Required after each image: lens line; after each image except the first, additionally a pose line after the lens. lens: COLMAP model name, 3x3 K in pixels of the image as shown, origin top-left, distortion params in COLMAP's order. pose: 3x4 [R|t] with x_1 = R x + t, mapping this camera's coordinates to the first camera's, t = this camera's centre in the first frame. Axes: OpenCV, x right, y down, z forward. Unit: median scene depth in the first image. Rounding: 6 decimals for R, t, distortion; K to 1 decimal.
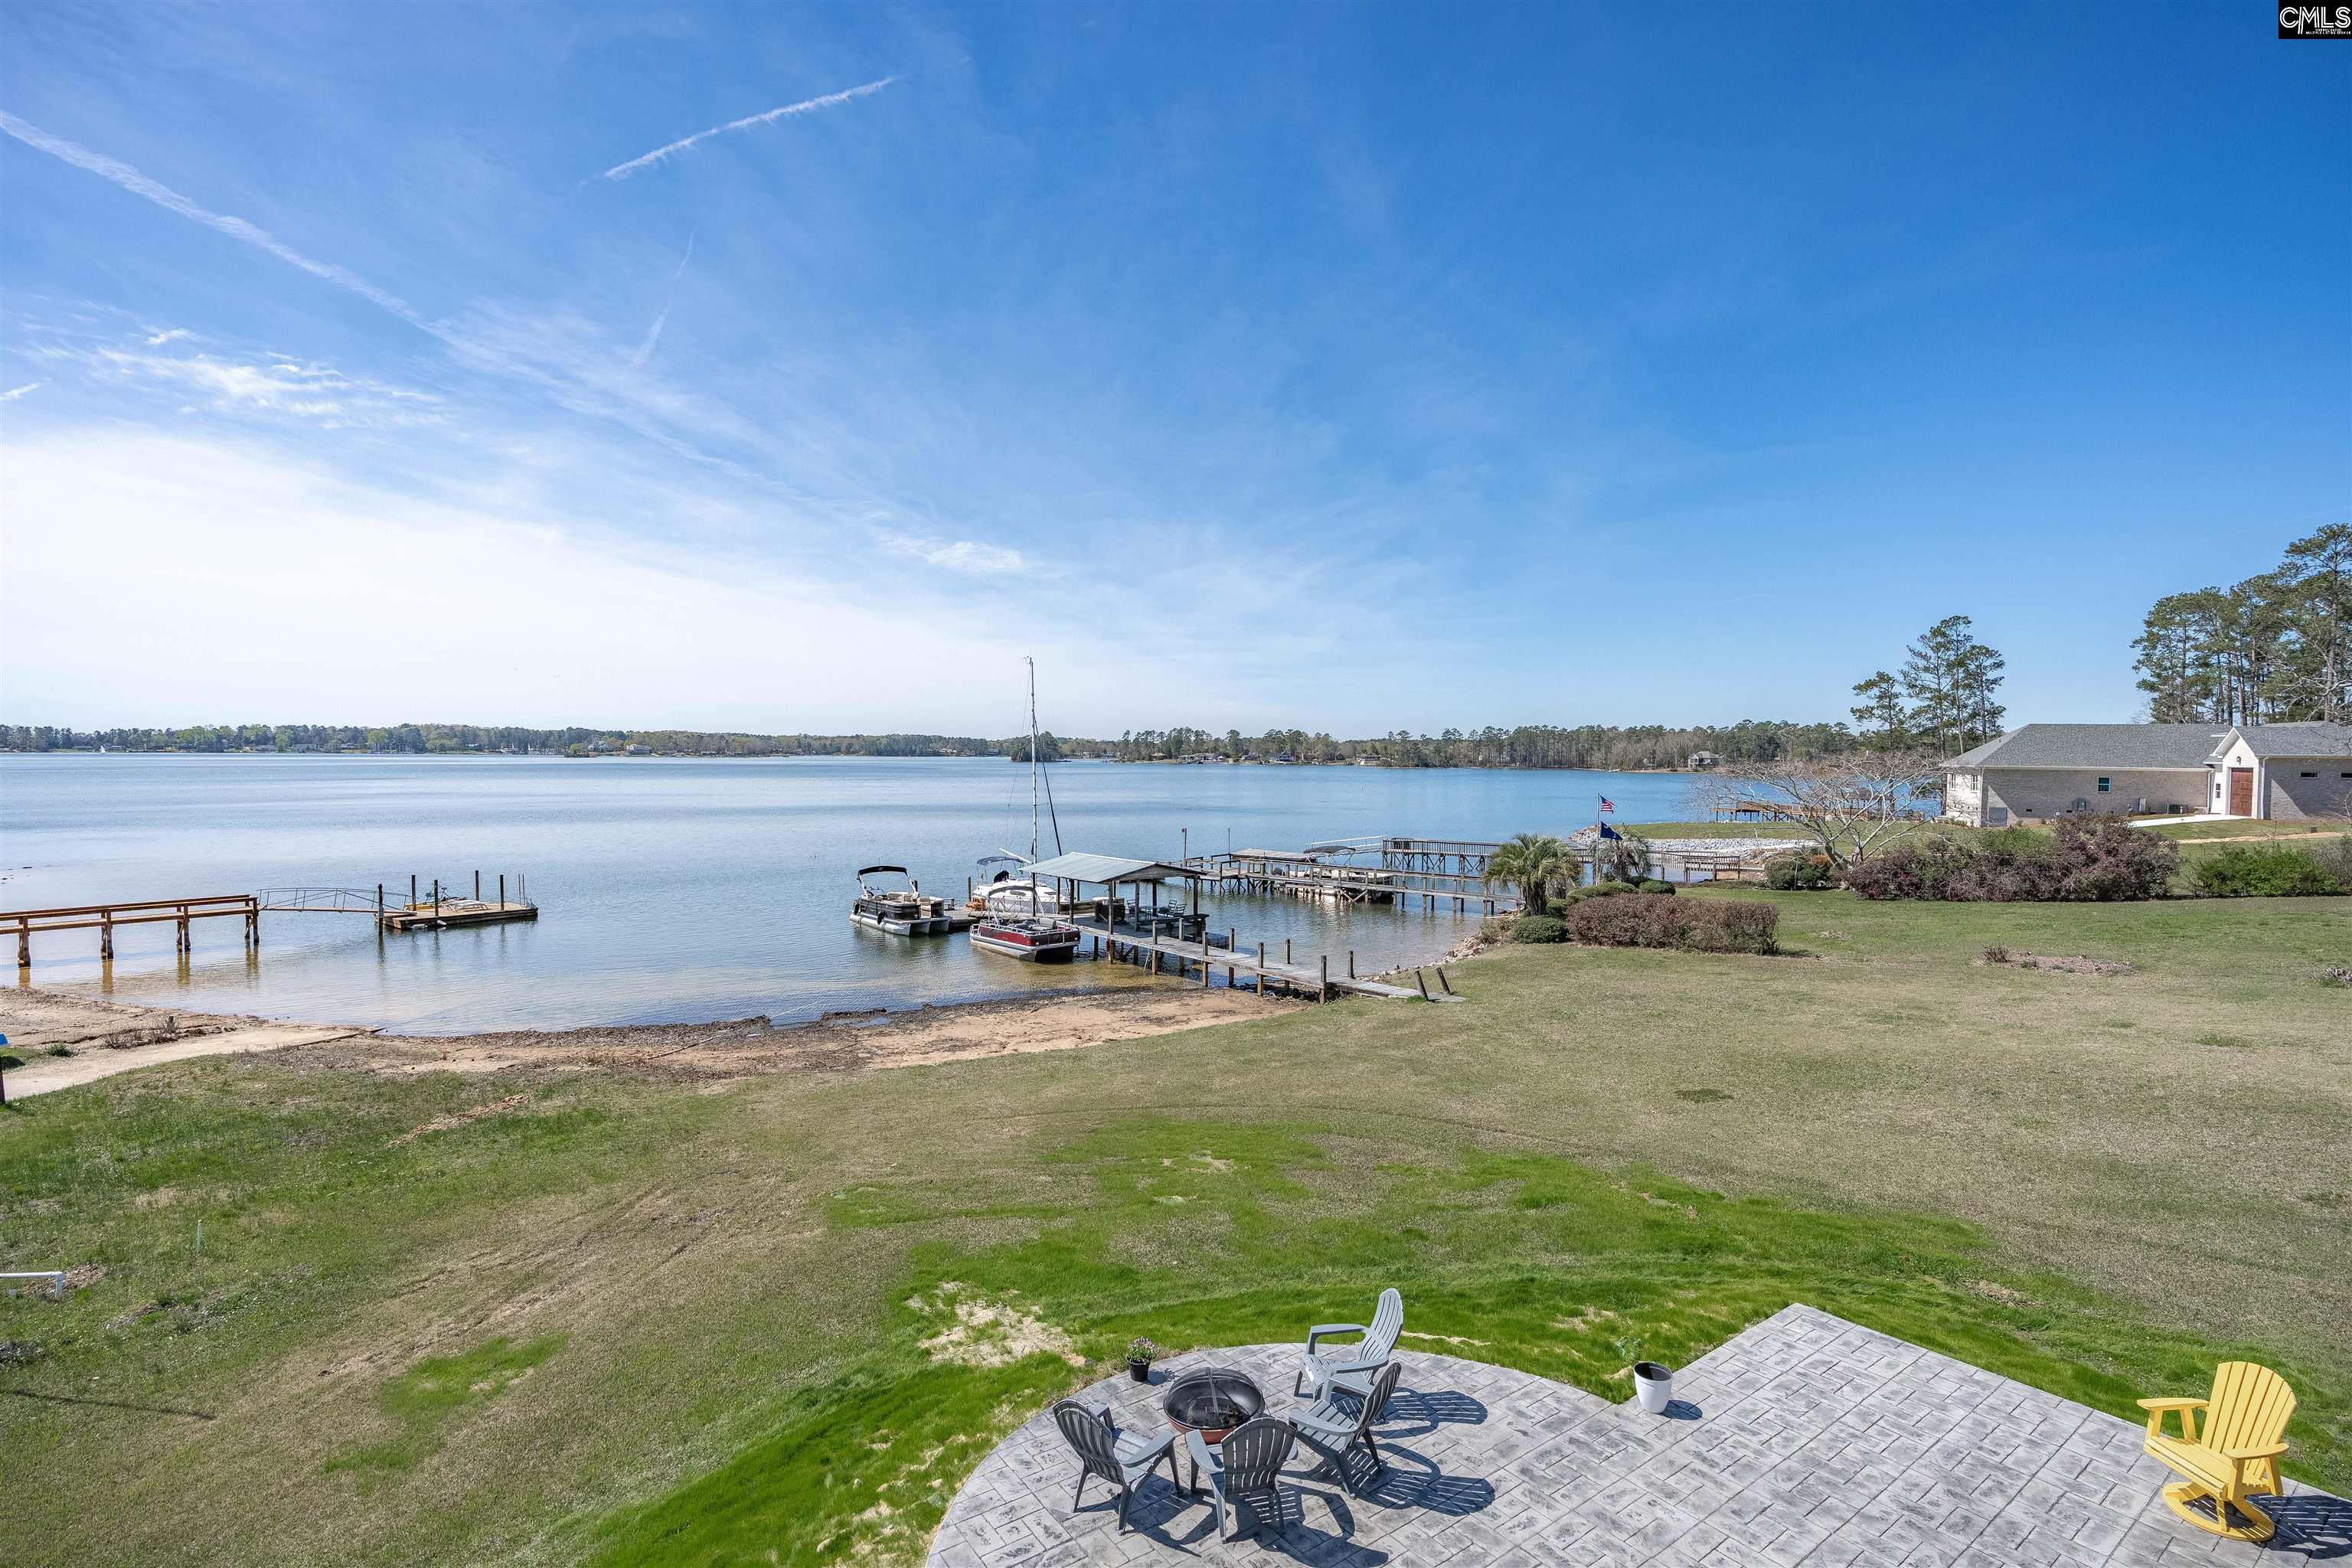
lens RADIAL K [[1104.7, 0, 1177.8], [0, 1104.7, 765.1], [0, 0, 1]] dist [-0.020843, 0.002982]
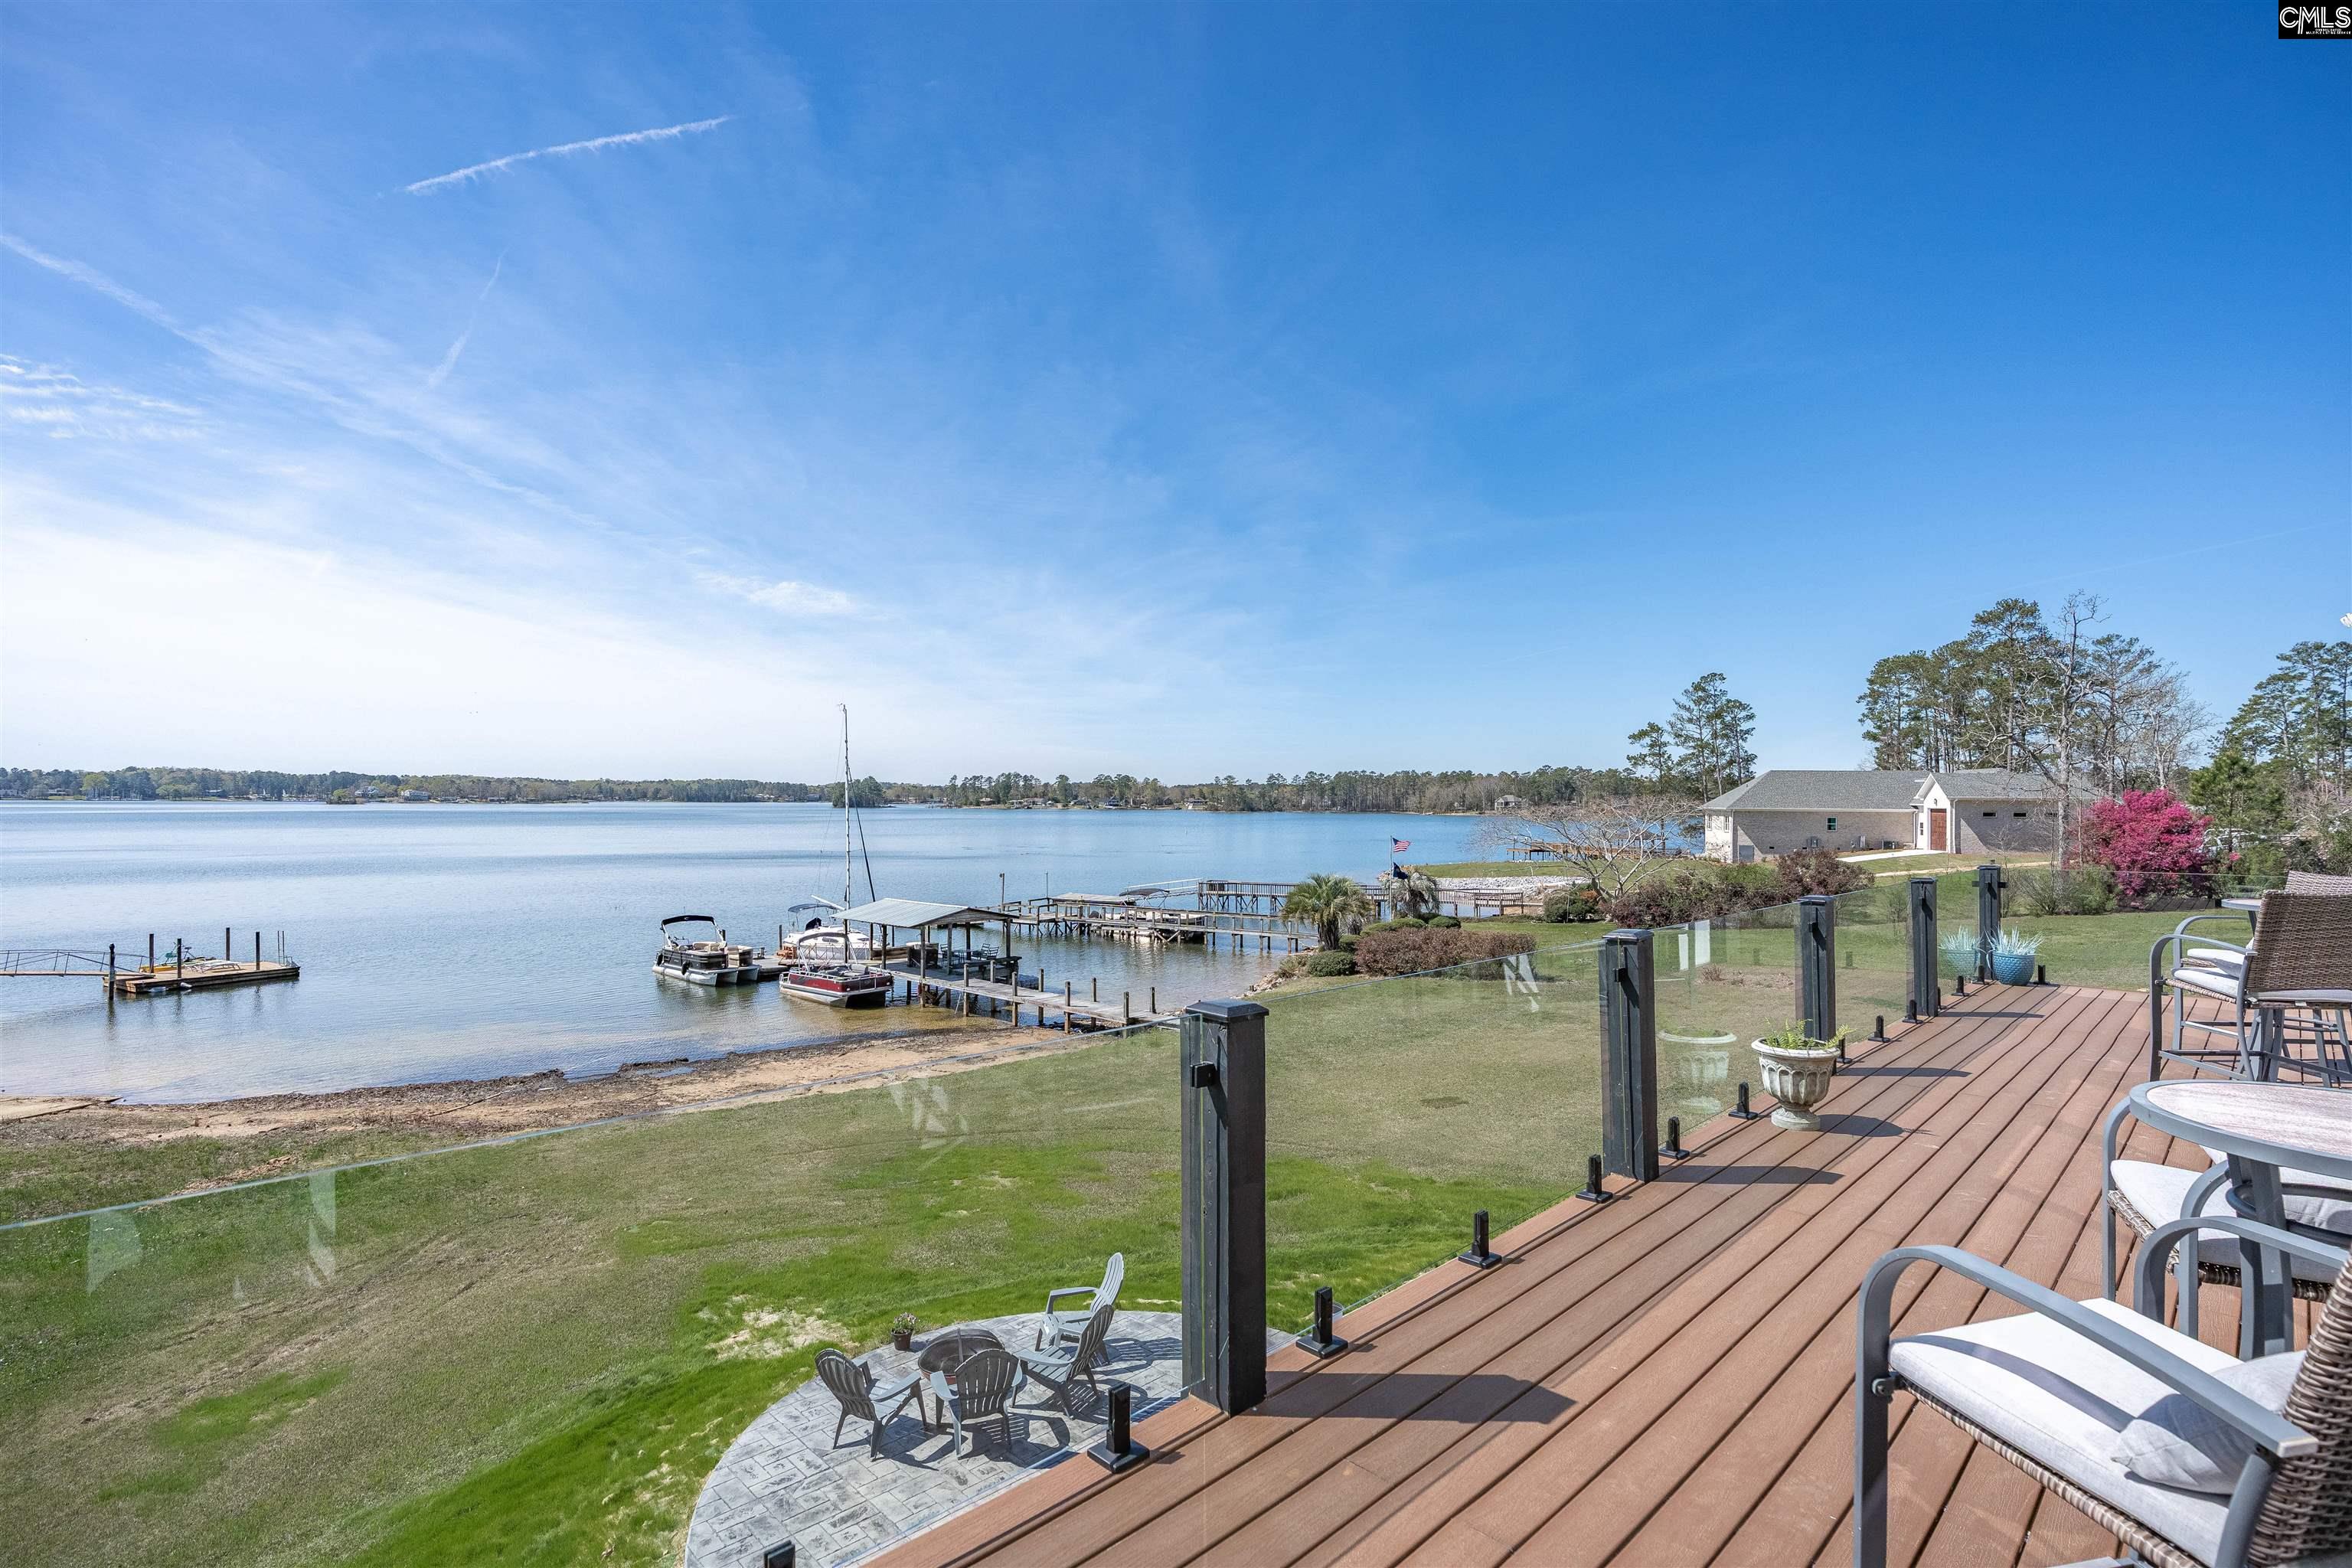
lens RADIAL K [[1104.7, 0, 1174.4], [0, 1104.7, 774.0], [0, 0, 1]] dist [-0.020843, 0.002982]
pose [[0.988686, 0.000796, 0.149995, 0.008514], [0.004080, 0.999473, -0.032197, -0.000413], [-0.149942, 0.032445, 0.988162, -0.022824]]
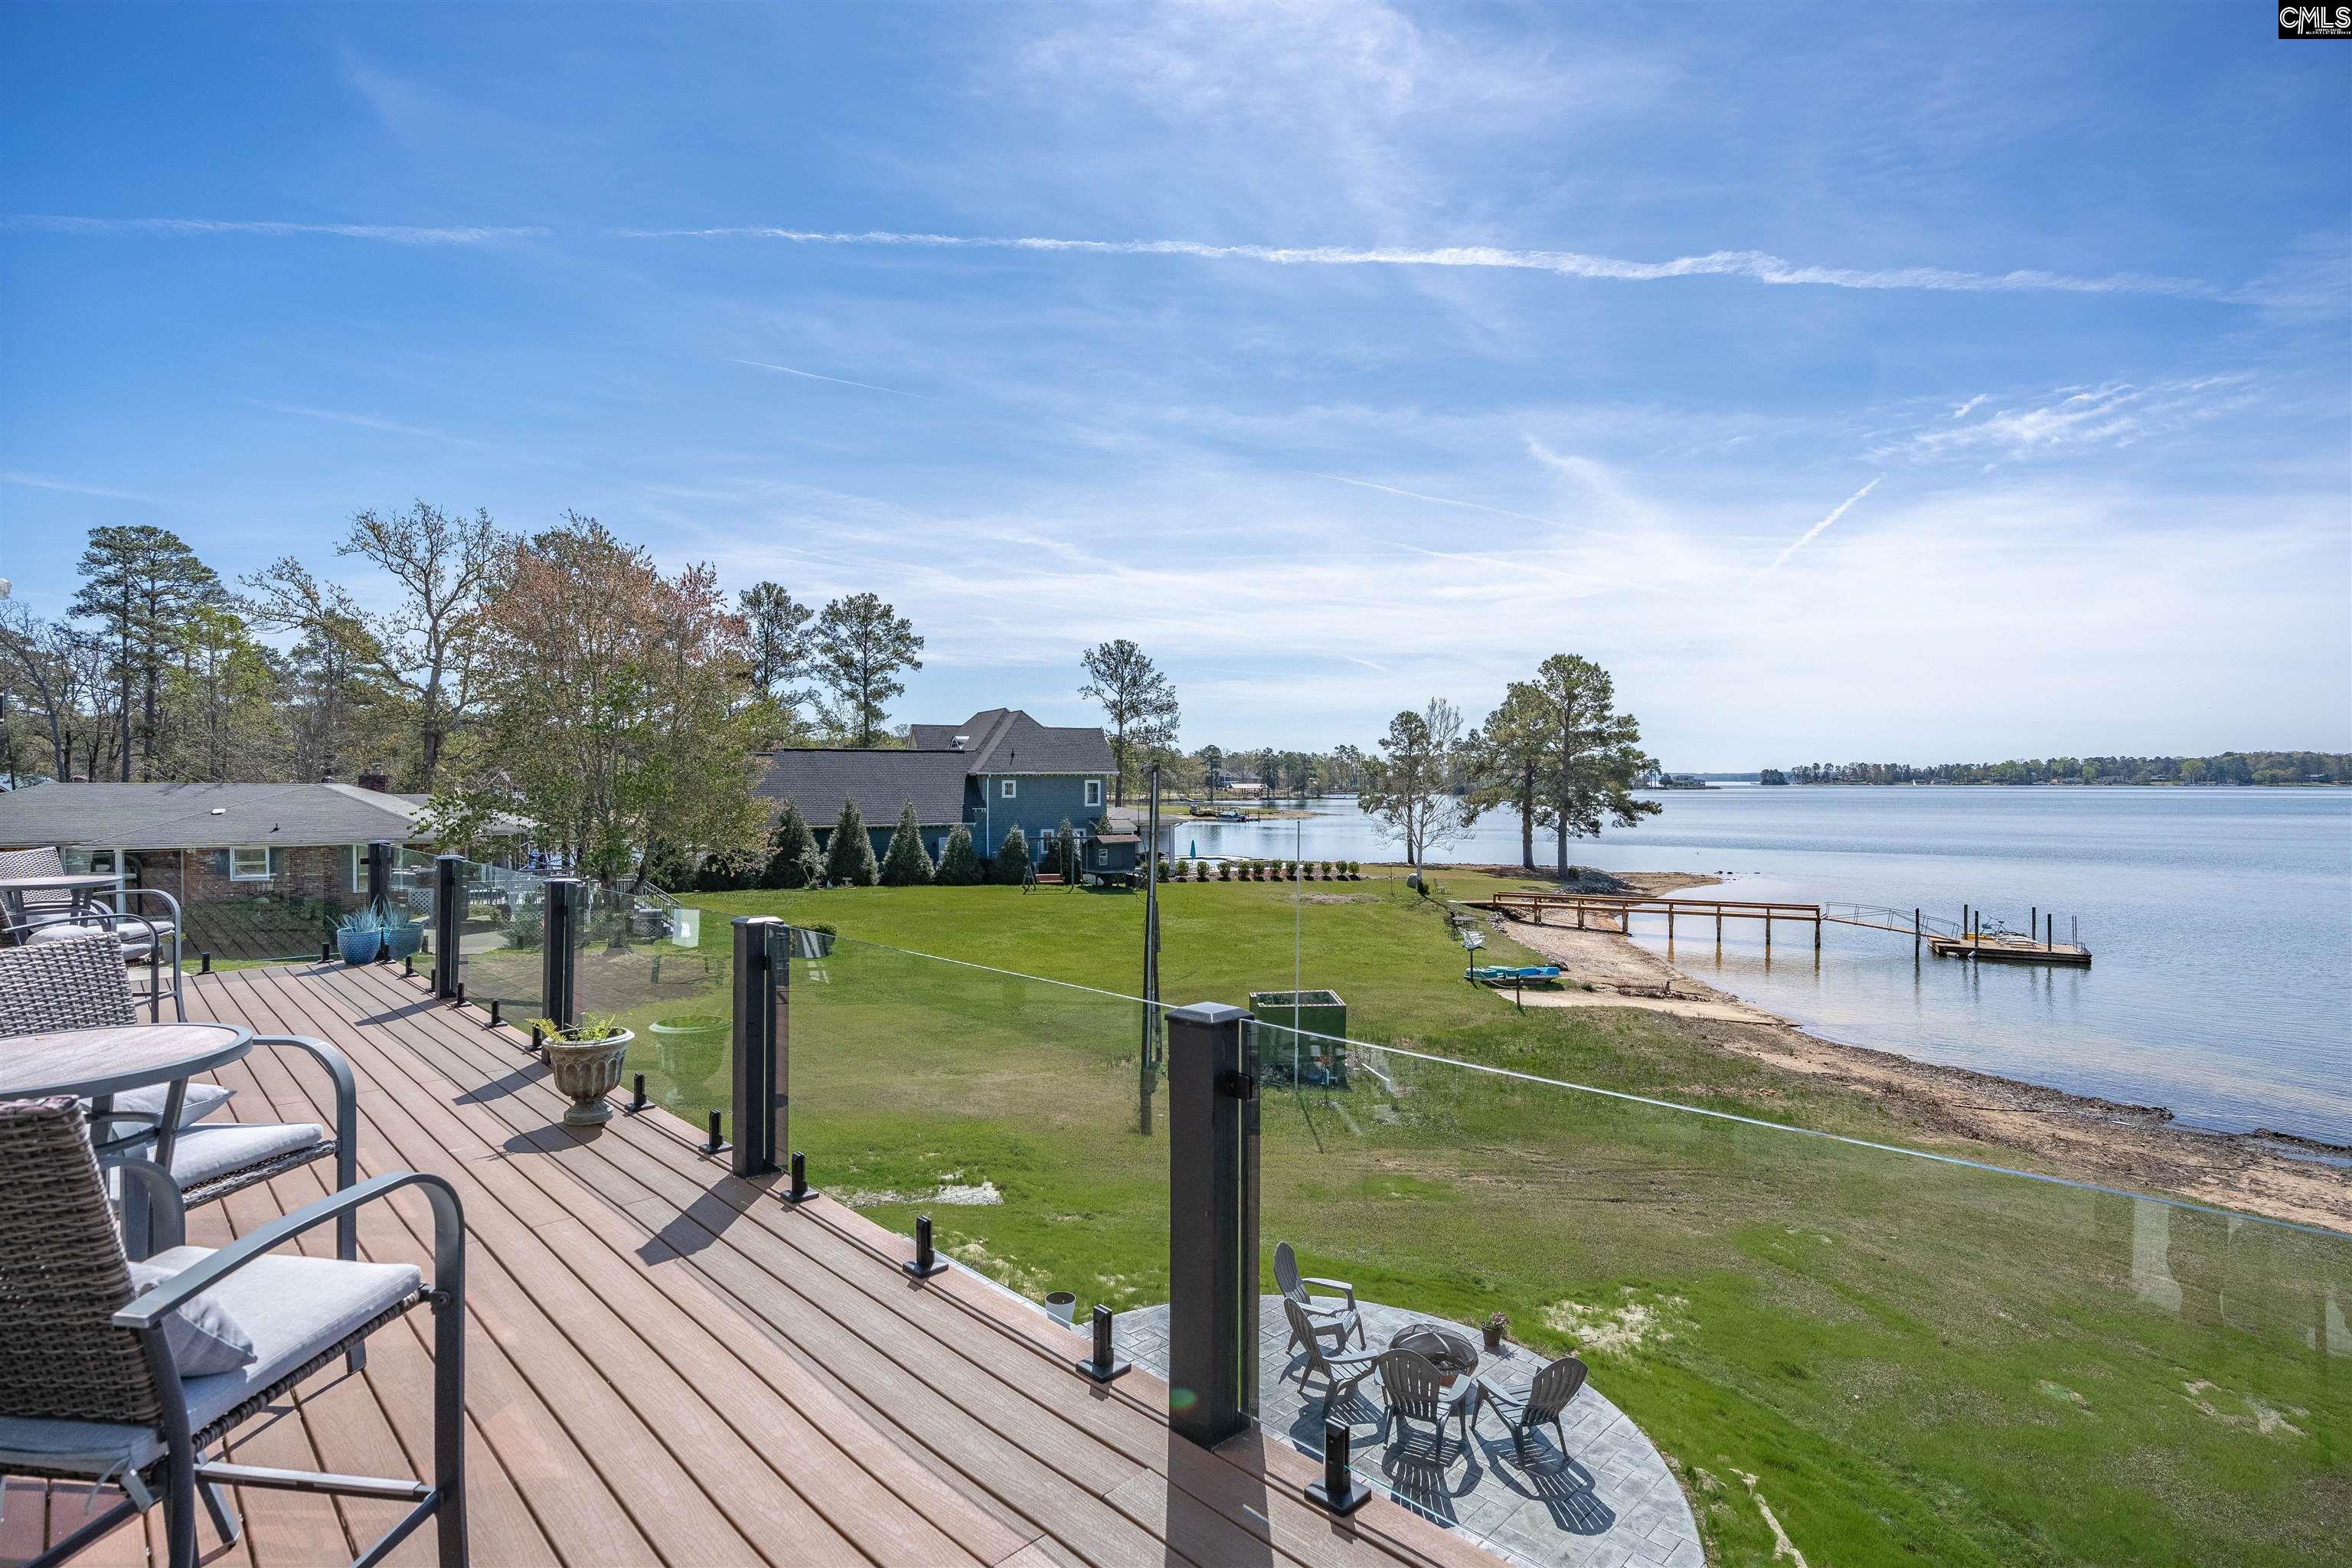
lens RADIAL K [[1104.7, 0, 1180.7], [0, 1104.7, 821.1], [0, 0, 1]] dist [-0.020843, 0.002982]
pose [[0.188247, 0.031138, -0.981628, 0.117140], [-0.009434, 0.999509, 0.029896, -0.001580], [0.982077, 0.003633, 0.188448, 0.053540]]
